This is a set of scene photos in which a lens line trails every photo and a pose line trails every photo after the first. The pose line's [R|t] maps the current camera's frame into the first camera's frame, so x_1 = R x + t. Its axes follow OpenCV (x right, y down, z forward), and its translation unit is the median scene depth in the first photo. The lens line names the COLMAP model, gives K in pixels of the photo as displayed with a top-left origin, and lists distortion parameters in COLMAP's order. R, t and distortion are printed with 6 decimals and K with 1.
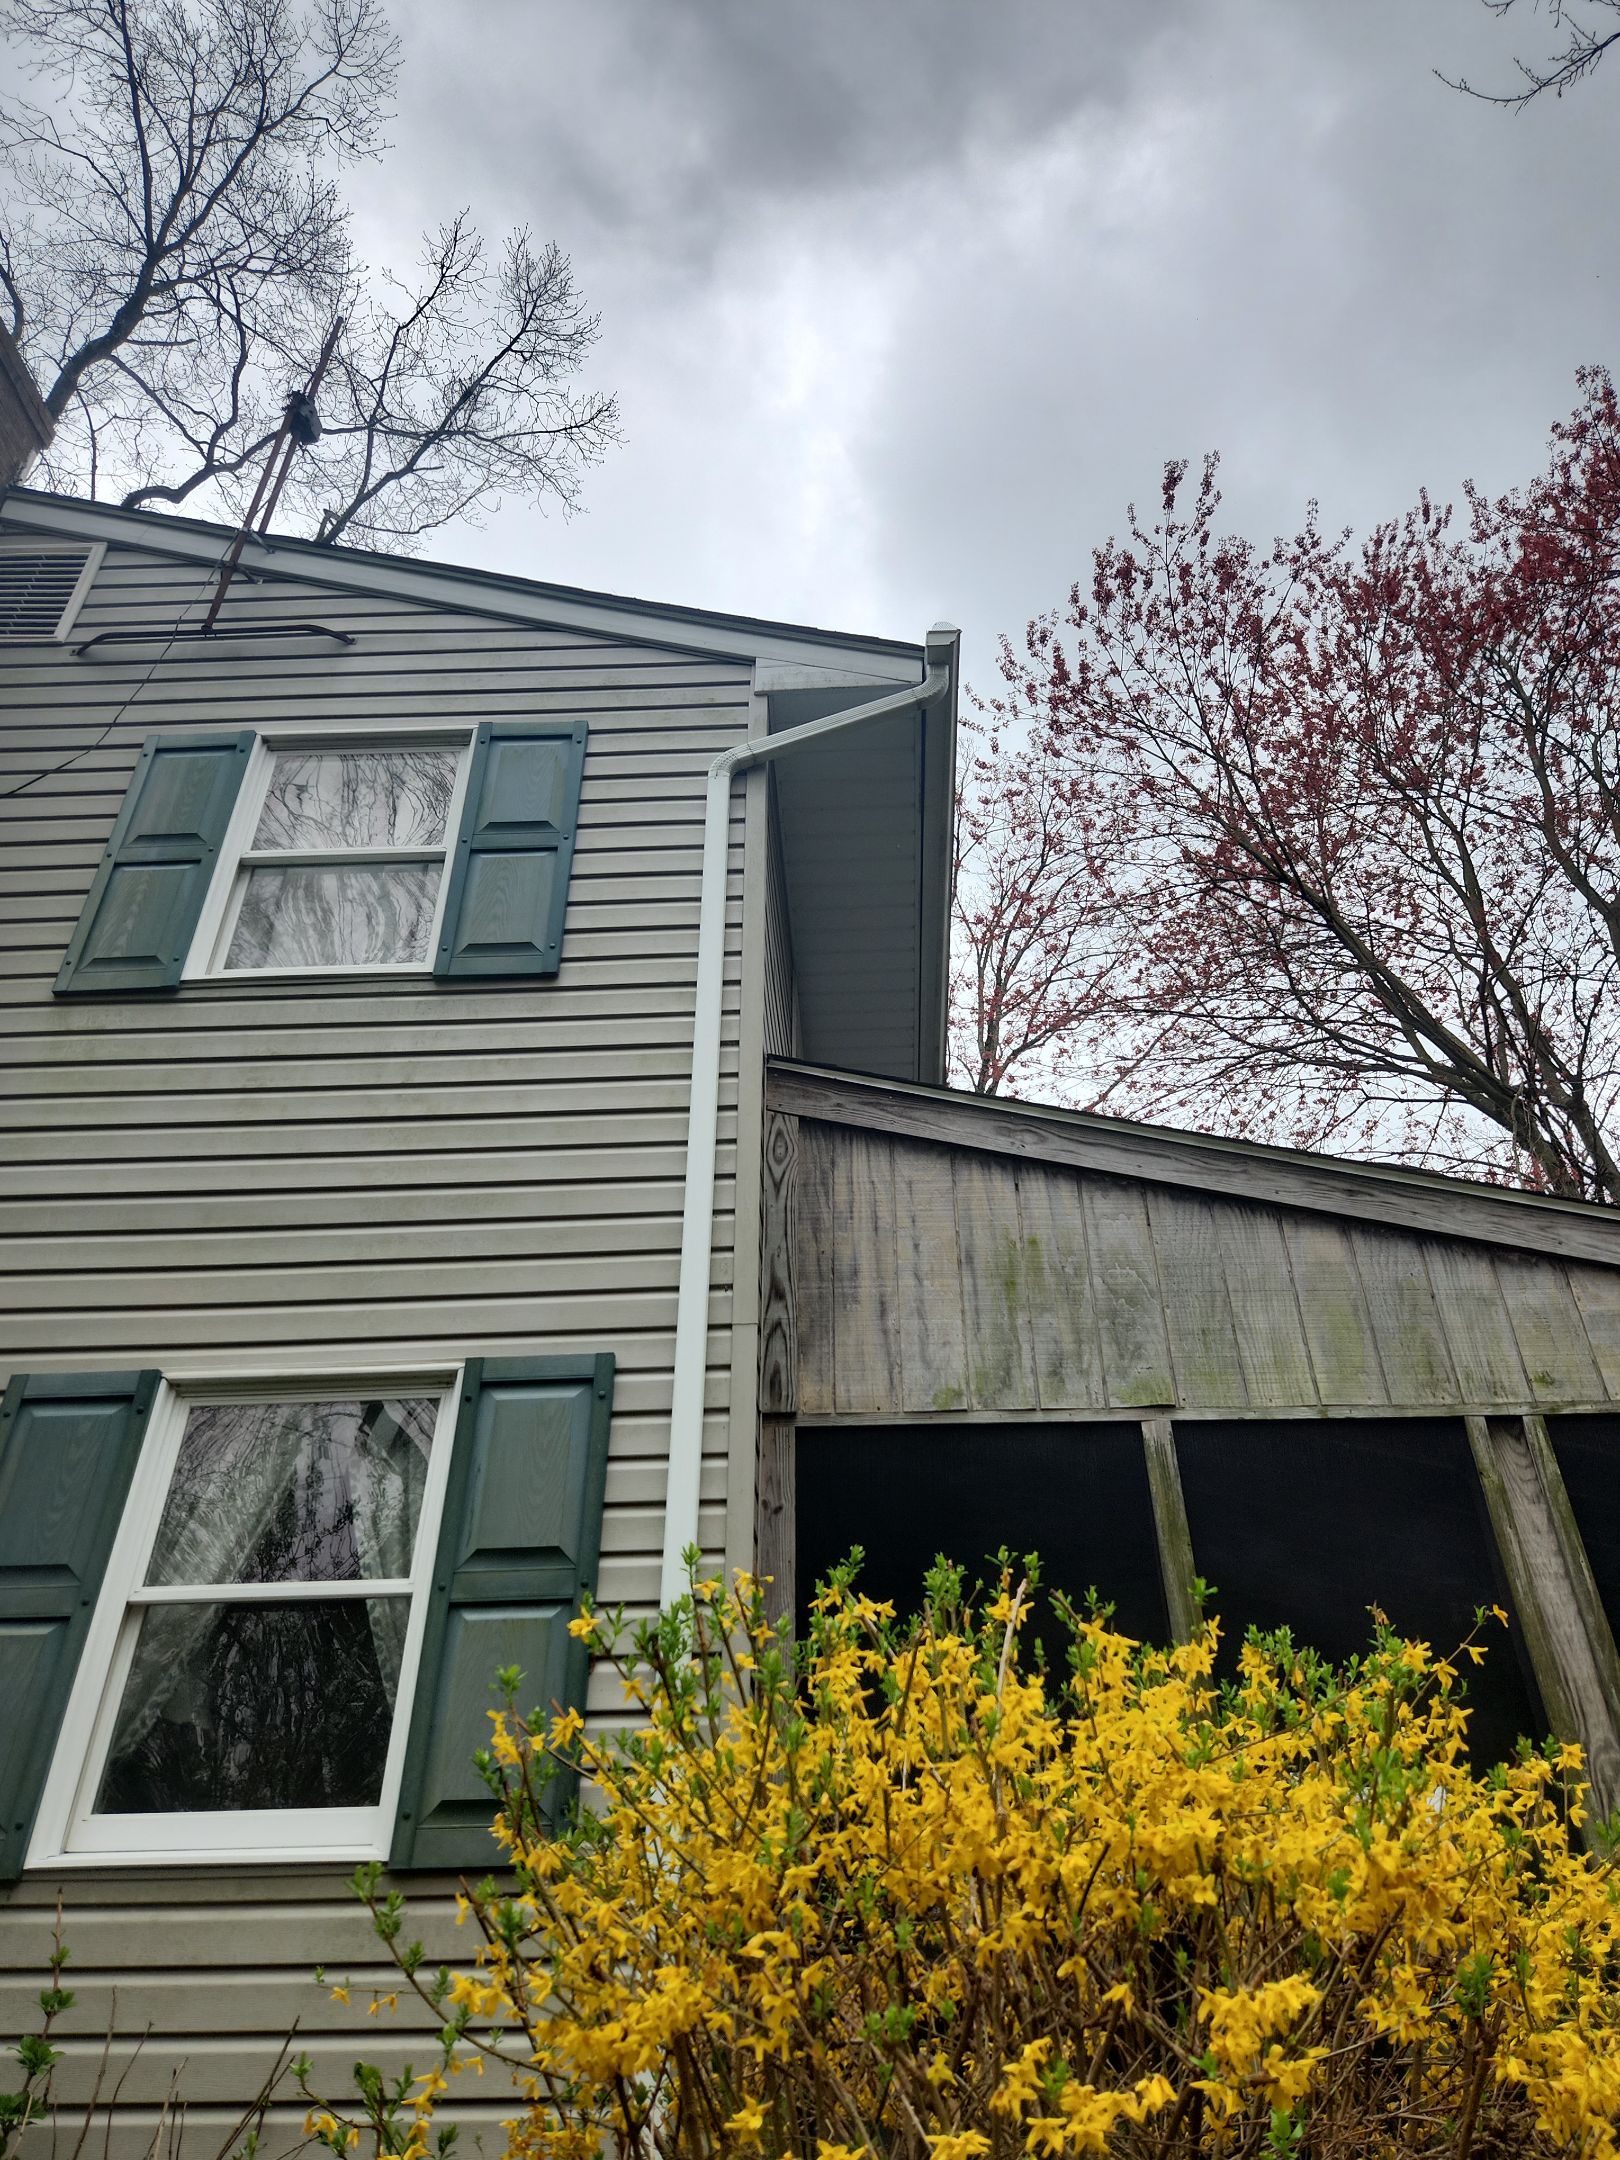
lens RADIAL K [[1461.1, 0, 812.4], [0, 1461.1, 1099.7], [0, 0, 1]] dist [0.076066, -0.074004]
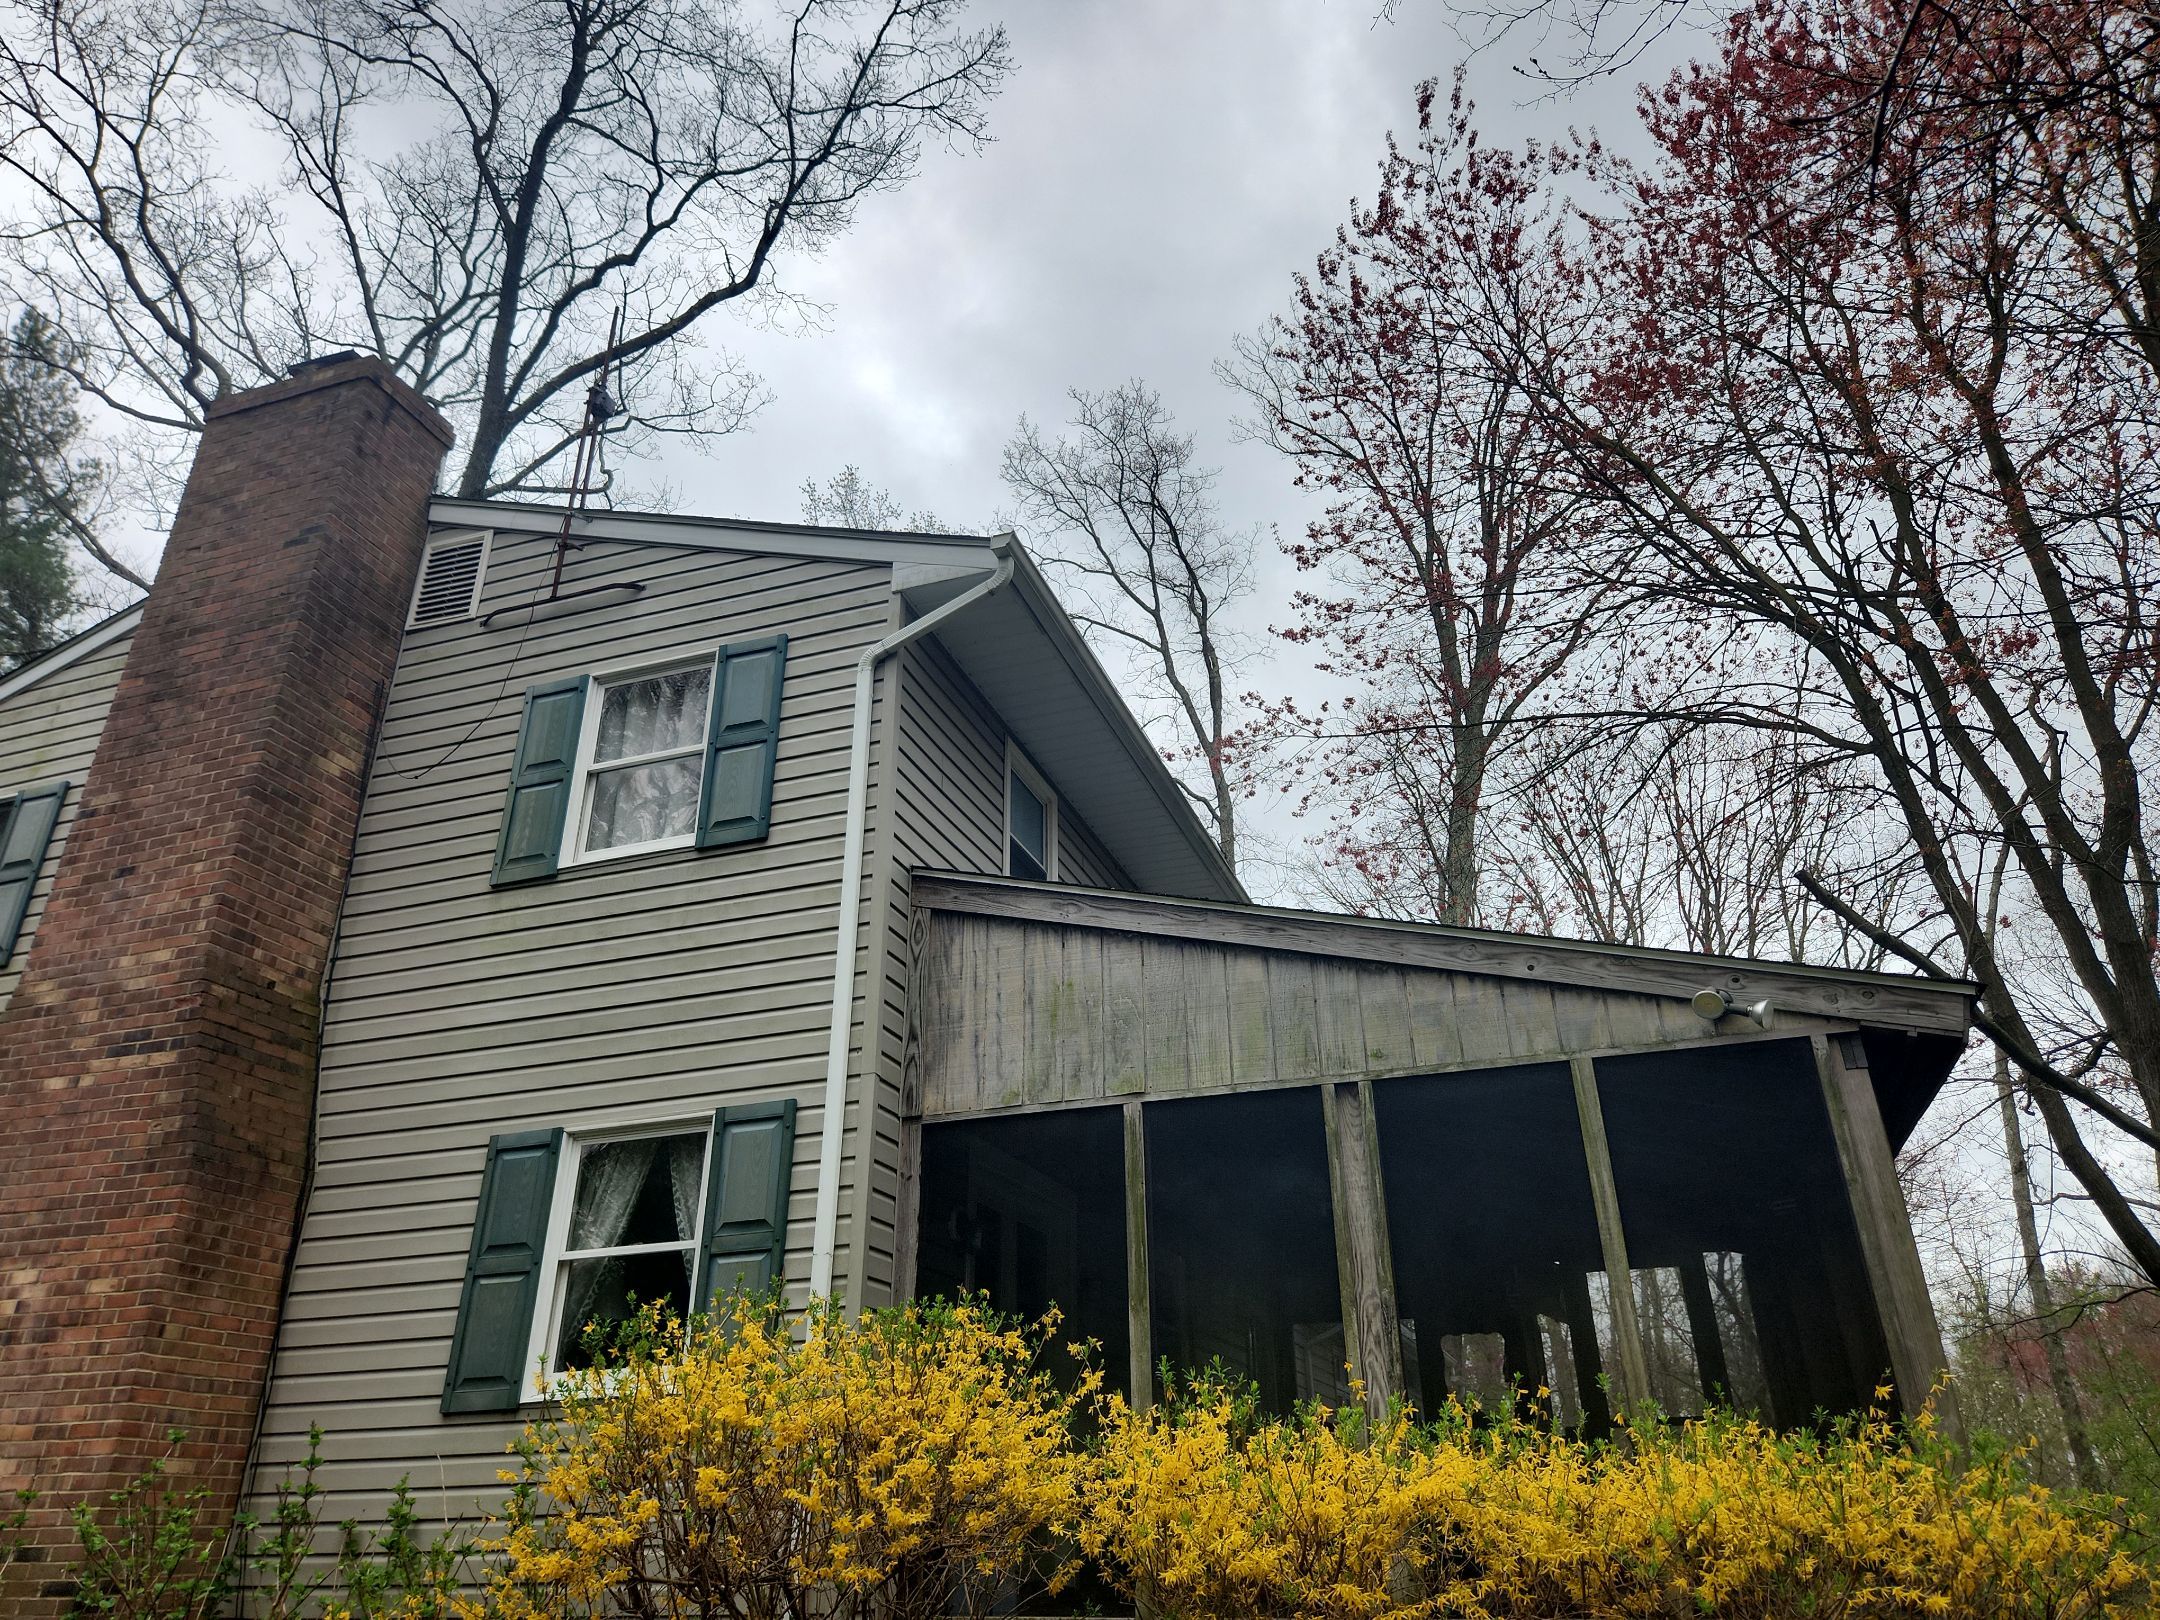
lens RADIAL K [[1444.3, 0, 1094.7], [0, 1444.3, 797.8], [0, 0, 1]] dist [0.073671, -0.067245]
pose [[0.961375, -0.130262, -0.242467, 0.566791], [0.164954, 0.977869, 0.128694, -0.282973], [0.220337, -0.163719, 0.961586, -0.408490]]
